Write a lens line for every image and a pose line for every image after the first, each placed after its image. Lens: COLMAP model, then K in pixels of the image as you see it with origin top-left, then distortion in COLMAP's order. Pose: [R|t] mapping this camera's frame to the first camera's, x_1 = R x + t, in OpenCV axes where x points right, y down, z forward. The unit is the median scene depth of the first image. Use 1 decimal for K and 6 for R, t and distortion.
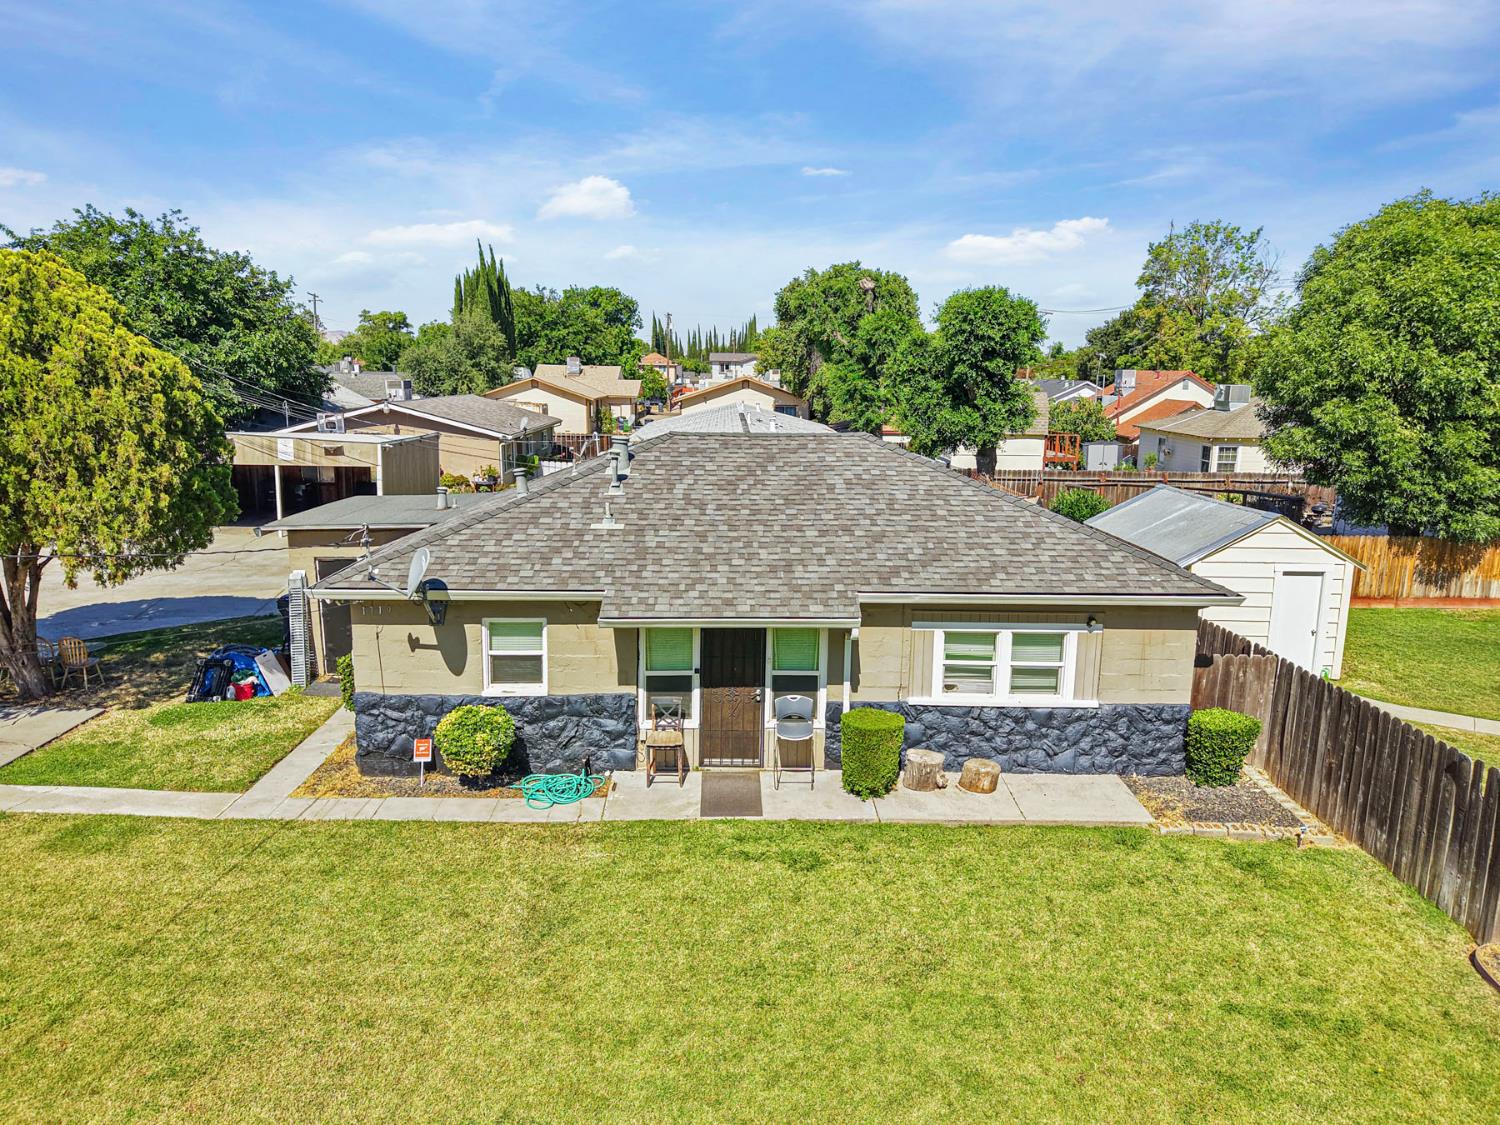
lens RADIAL K [[1024.3, 0, 750.0], [0, 1024.3, 562.5], [0, 0, 1]] dist [0.053641, -0.101365]
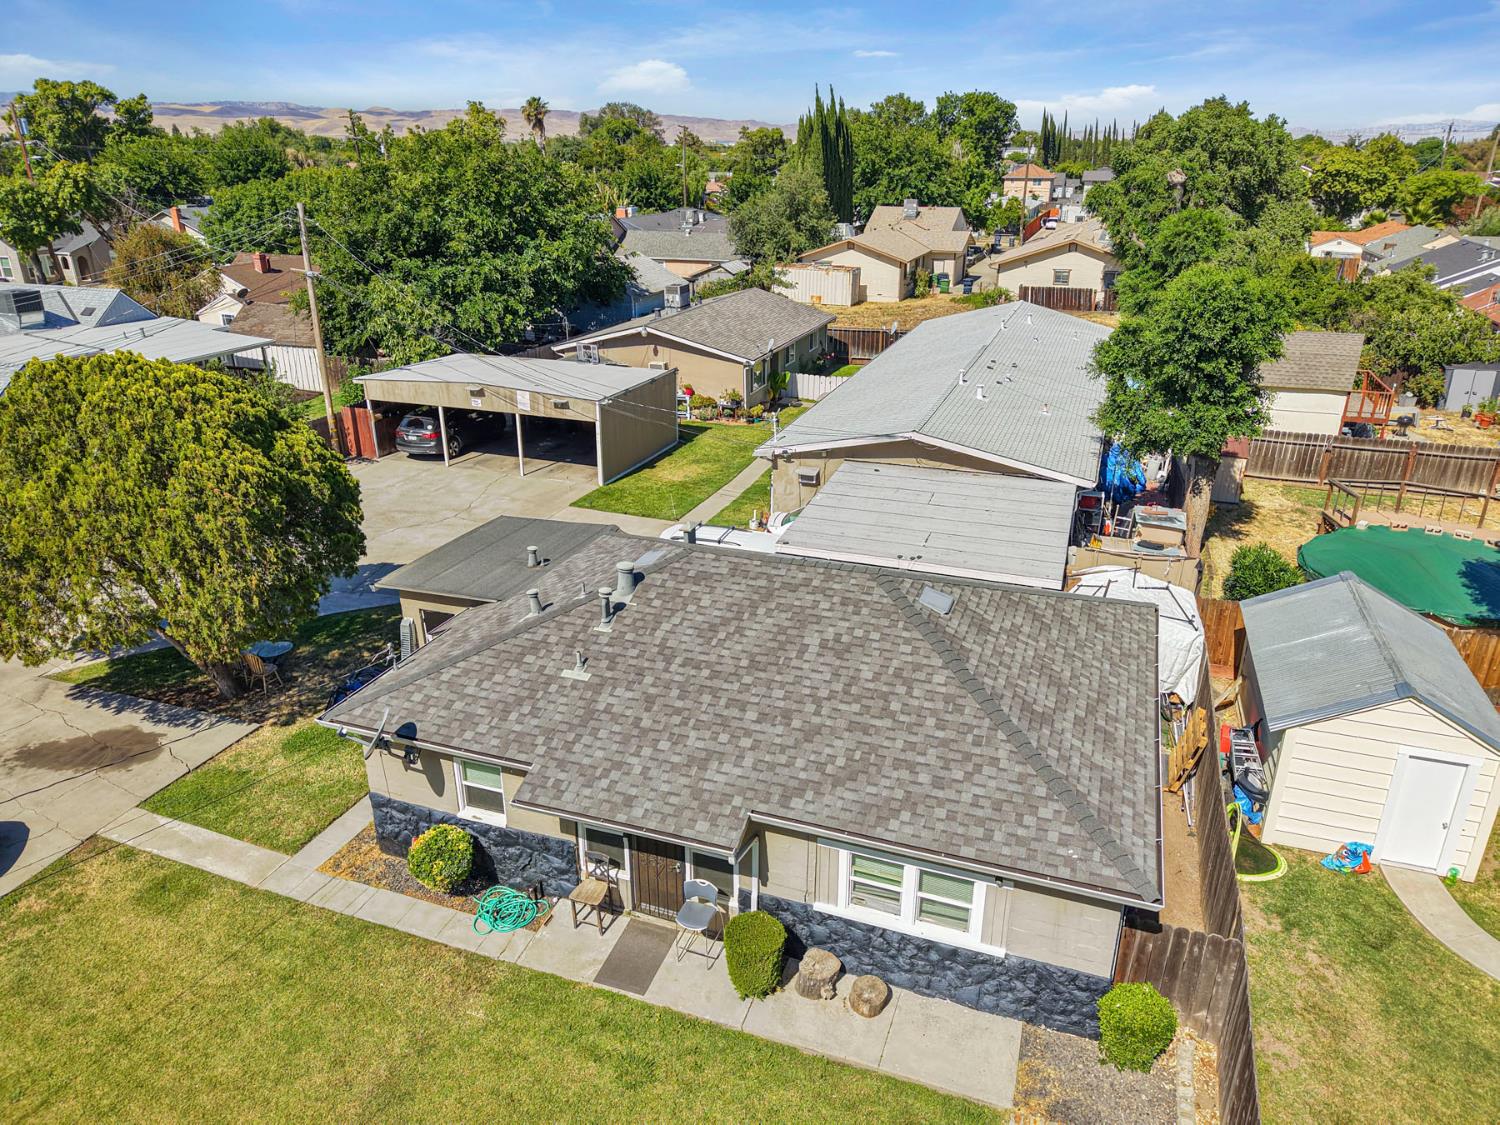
lens RADIAL K [[998.1, 0, 750.0], [0, 998.1, 562.5], [0, 0, 1]] dist [0.030246, -0.046203]
pose [[0.931307, 0.123116, -0.342796, 0.388276], [-0.052529, 0.976702, 0.208074, -0.392552], [0.360427, -0.175774, 0.916076, 0.131401]]
